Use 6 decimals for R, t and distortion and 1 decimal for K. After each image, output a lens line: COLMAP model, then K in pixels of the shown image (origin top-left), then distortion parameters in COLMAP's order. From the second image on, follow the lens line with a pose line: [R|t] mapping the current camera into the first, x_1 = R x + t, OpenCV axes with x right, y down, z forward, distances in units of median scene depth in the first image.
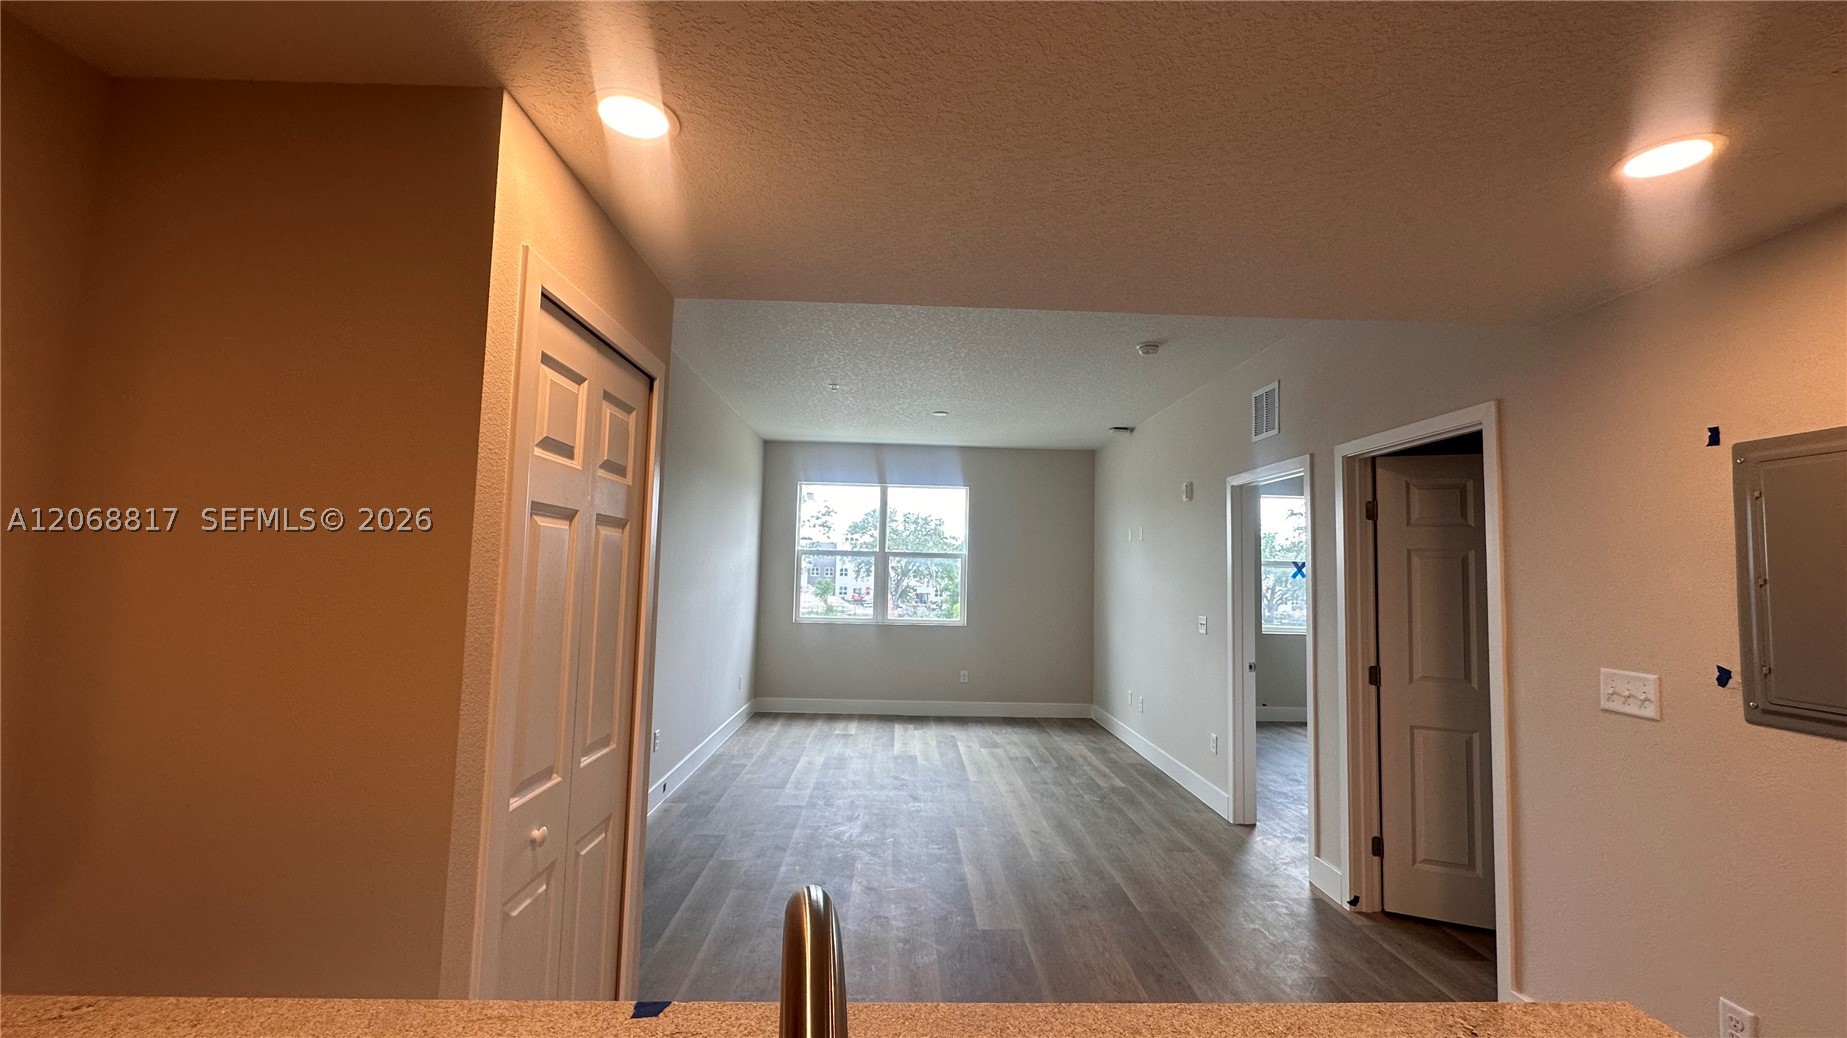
lens RADIAL K [[731.8, 0, 920.4], [0, 731.8, 517.3], [0, 0, 1]] dist [-0.010499, 0.002055]
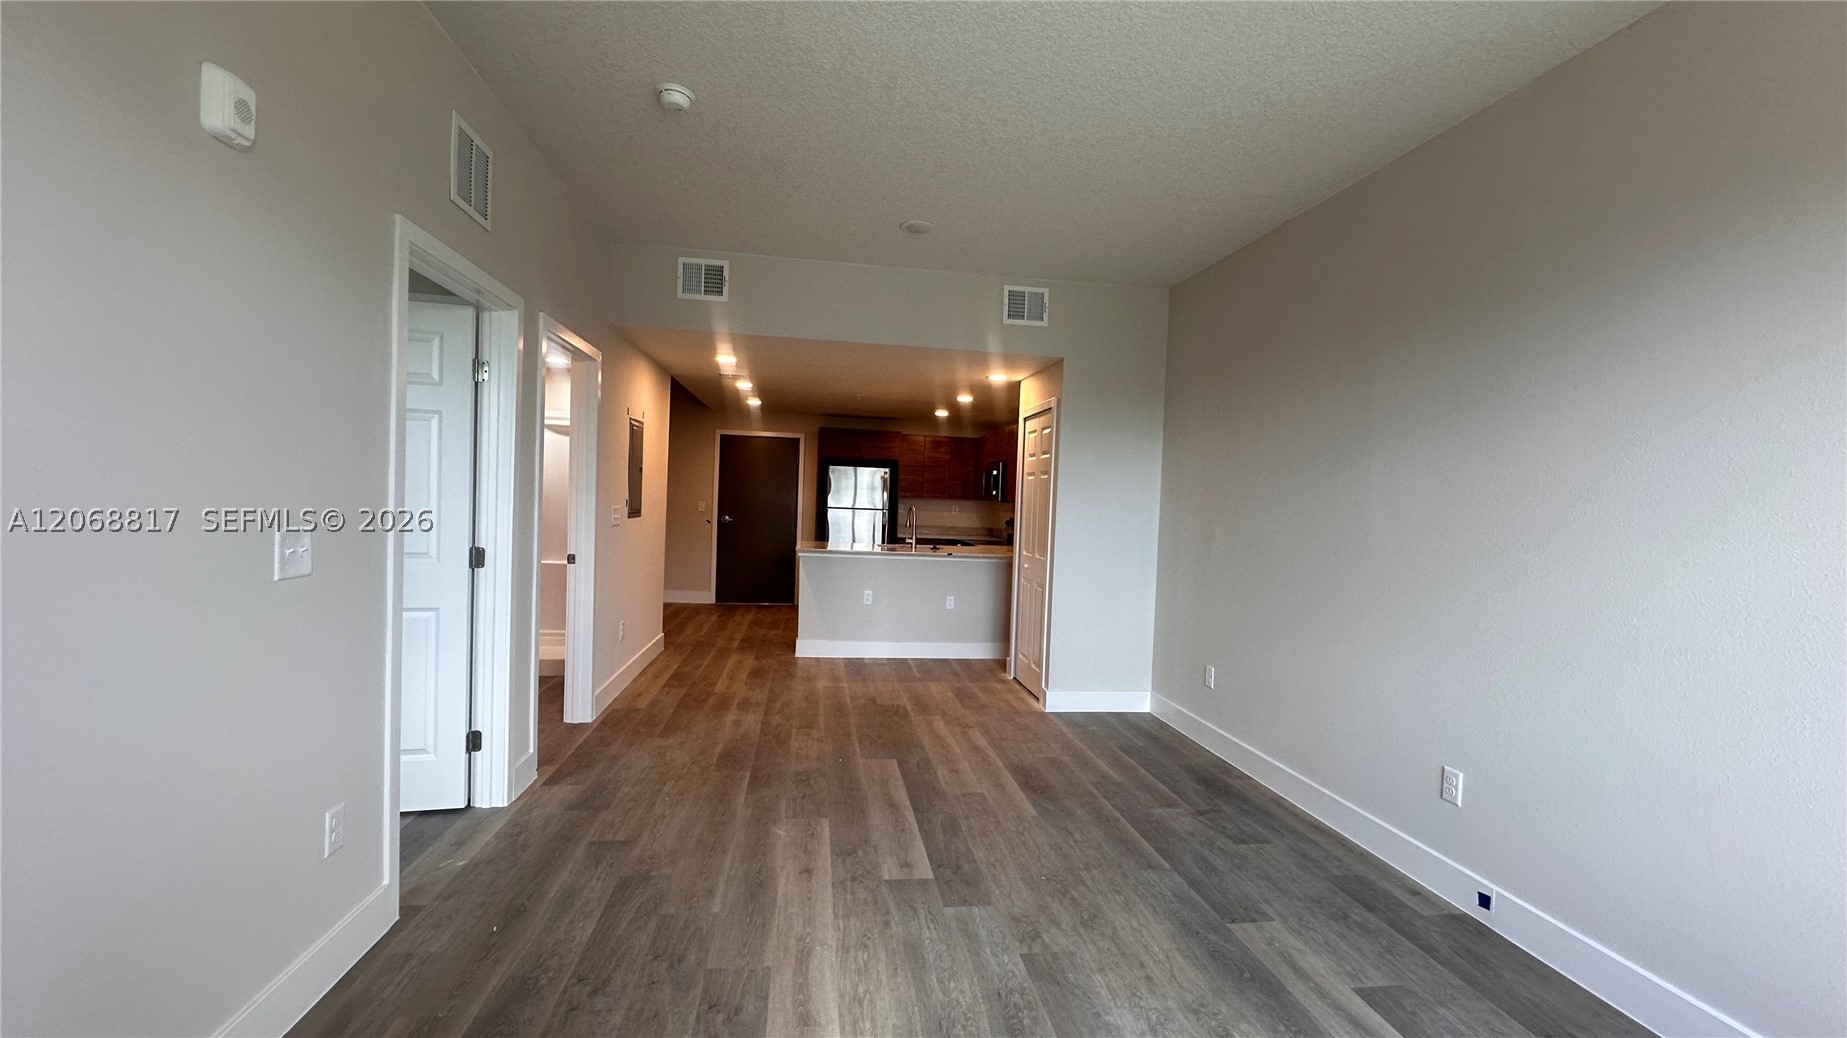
lens RADIAL K [[731.8, 0, 920.4], [0, 731.8, 517.3], [0, 0, 1]] dist [-0.010499, 0.002055]
pose [[-0.991378, -0.059778, -0.116606, 0.150520], [-0.053568, 0.997011, -0.055678, 0.156232], [0.119586, -0.048952, -0.991616, 1.638476]]
